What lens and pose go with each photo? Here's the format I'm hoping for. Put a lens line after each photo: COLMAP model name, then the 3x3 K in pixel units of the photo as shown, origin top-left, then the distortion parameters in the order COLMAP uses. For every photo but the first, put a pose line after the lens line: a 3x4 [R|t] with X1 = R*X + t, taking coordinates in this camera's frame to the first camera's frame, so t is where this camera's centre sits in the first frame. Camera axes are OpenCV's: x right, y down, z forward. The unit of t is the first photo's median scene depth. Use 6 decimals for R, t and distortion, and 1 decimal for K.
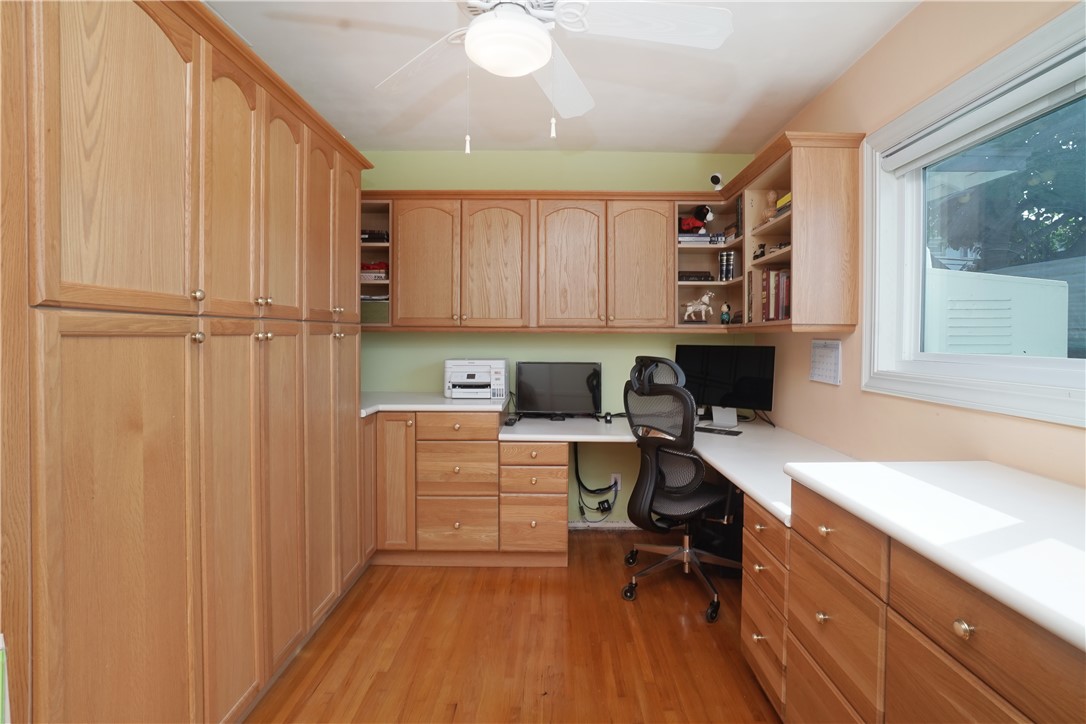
lens RADIAL K [[524.2, 0, 543.1], [0, 524.2, 341.4], [0, 0, 1]] dist [0.000275, 0.000131]
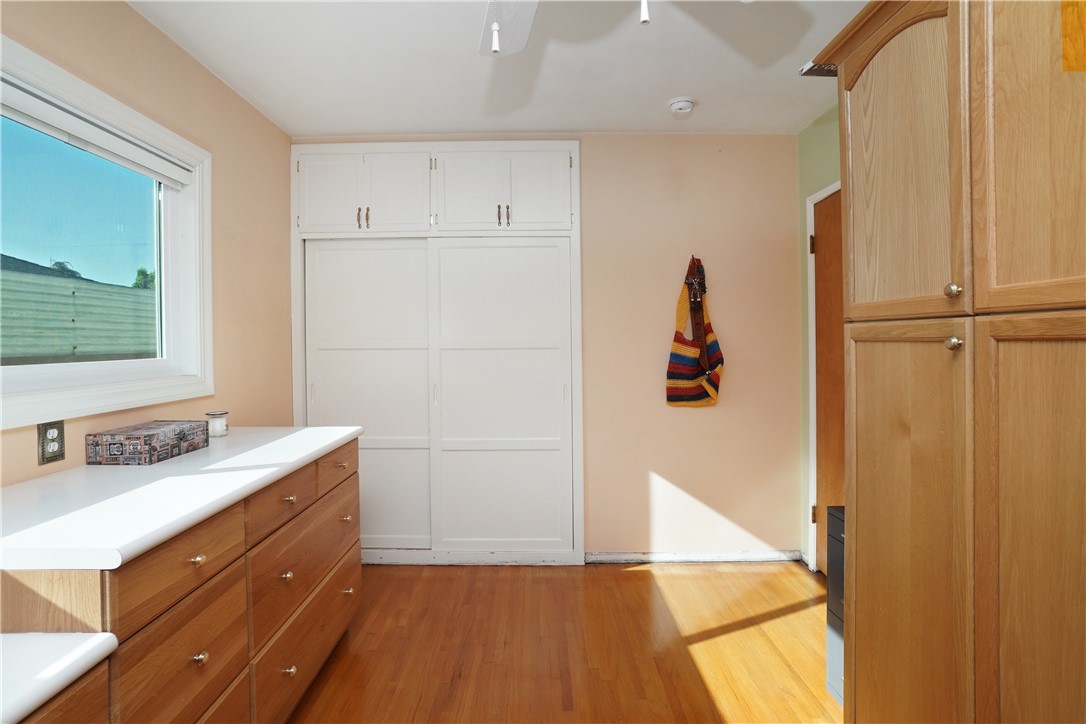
lens RADIAL K [[524.2, 0, 543.1], [0, 524.2, 341.4], [0, 0, 1]] dist [0.000275, 0.000131]
pose [[-0.999454, 0.008709, -0.031878, -0.004067], [0.008320, 0.999889, 0.012324, -0.029367], [0.031982, 0.012052, -0.999416, 2.062959]]
